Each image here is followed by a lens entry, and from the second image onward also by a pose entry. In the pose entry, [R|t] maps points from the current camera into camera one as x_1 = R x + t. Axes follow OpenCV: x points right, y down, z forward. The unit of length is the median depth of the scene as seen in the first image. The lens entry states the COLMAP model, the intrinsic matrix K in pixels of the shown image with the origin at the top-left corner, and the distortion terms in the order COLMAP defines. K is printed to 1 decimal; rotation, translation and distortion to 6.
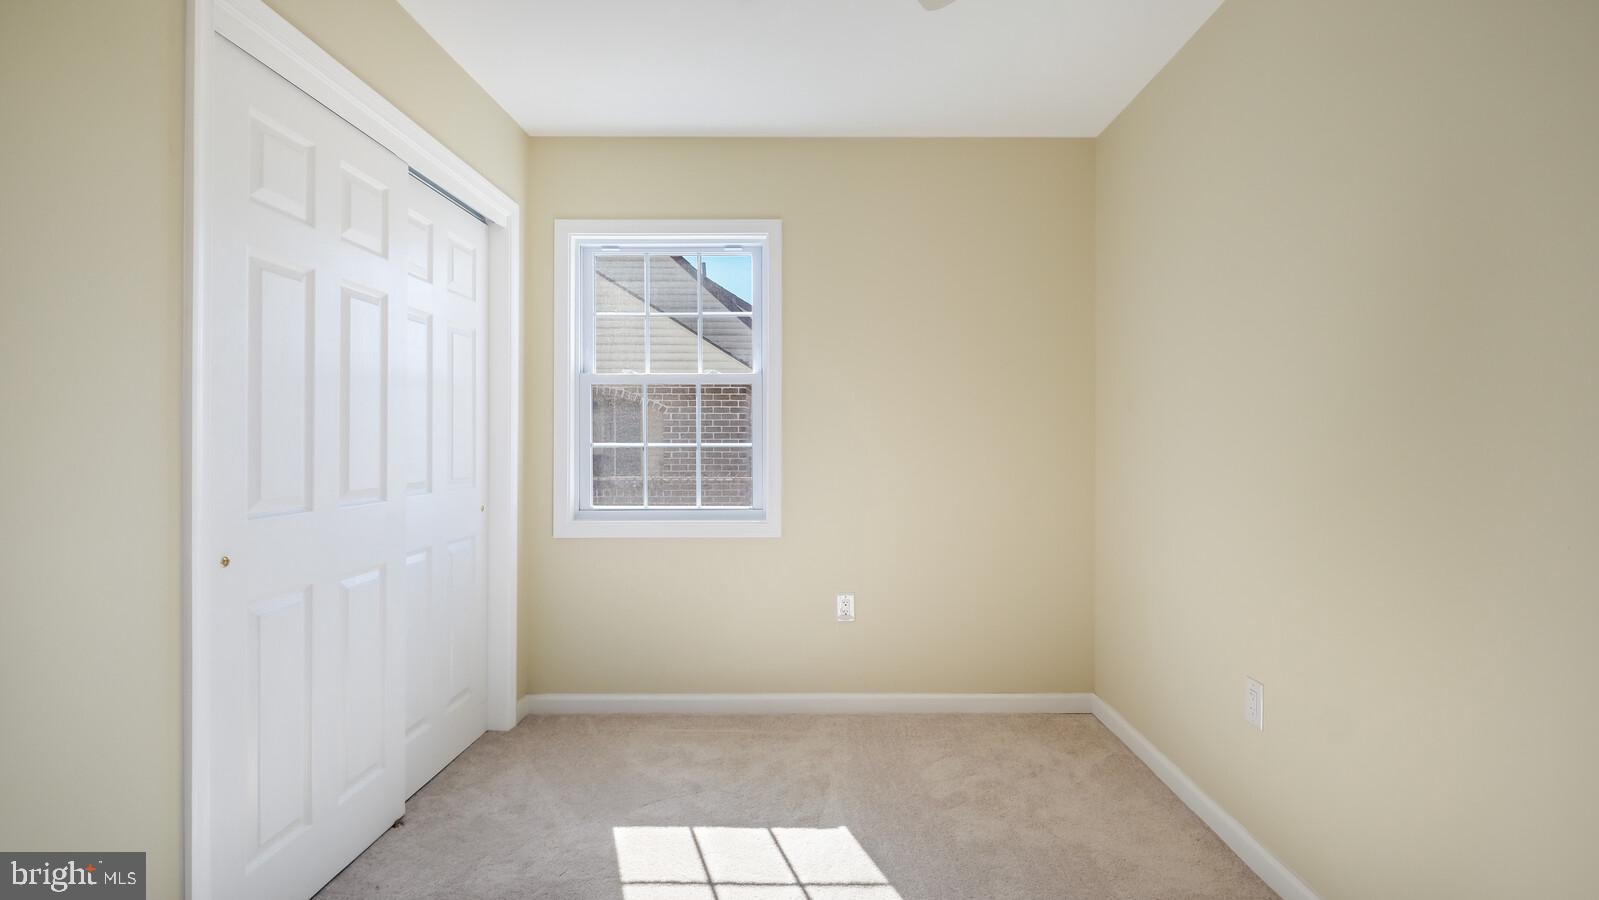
lens RADIAL K [[739.8, 0, 825.7], [0, 739.8, 449.8], [0, 0, 1]] dist [0.008299, -0.001672]
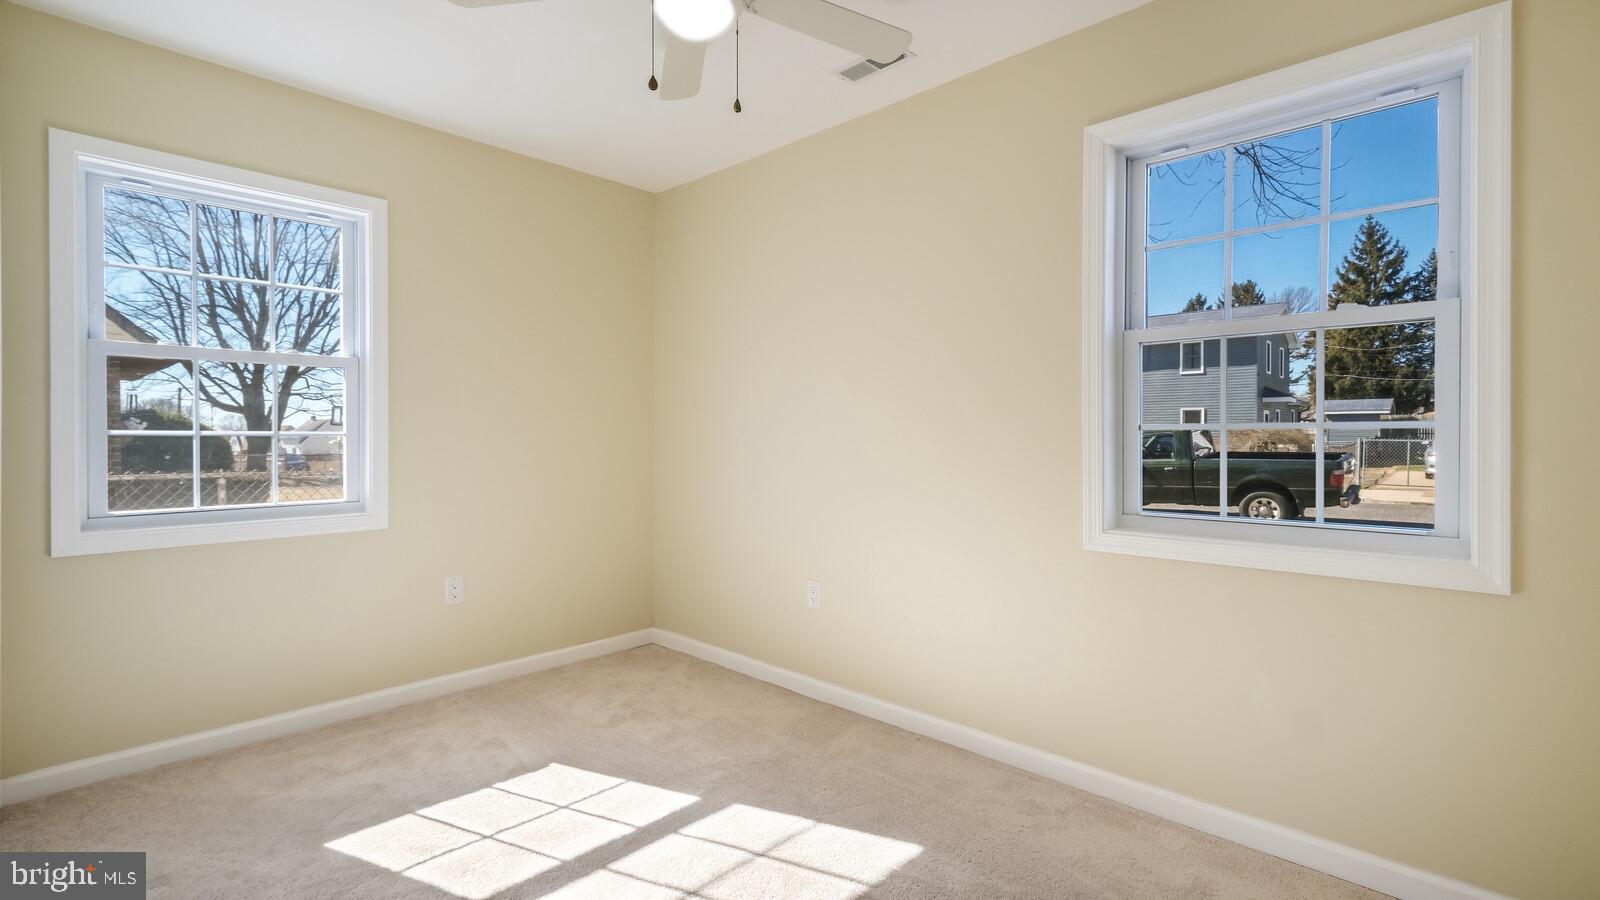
lens RADIAL K [[740.3, 0, 784.0], [0, 740.3, 437.9], [0, 0, 1]] dist [0.008299, -0.001672]
pose [[0.693808, -0.004319, 0.720147, -0.424160], [-0.004929, 0.999930, 0.010746, -0.014405], [-0.720143, -0.011006, 0.693738, -0.051724]]
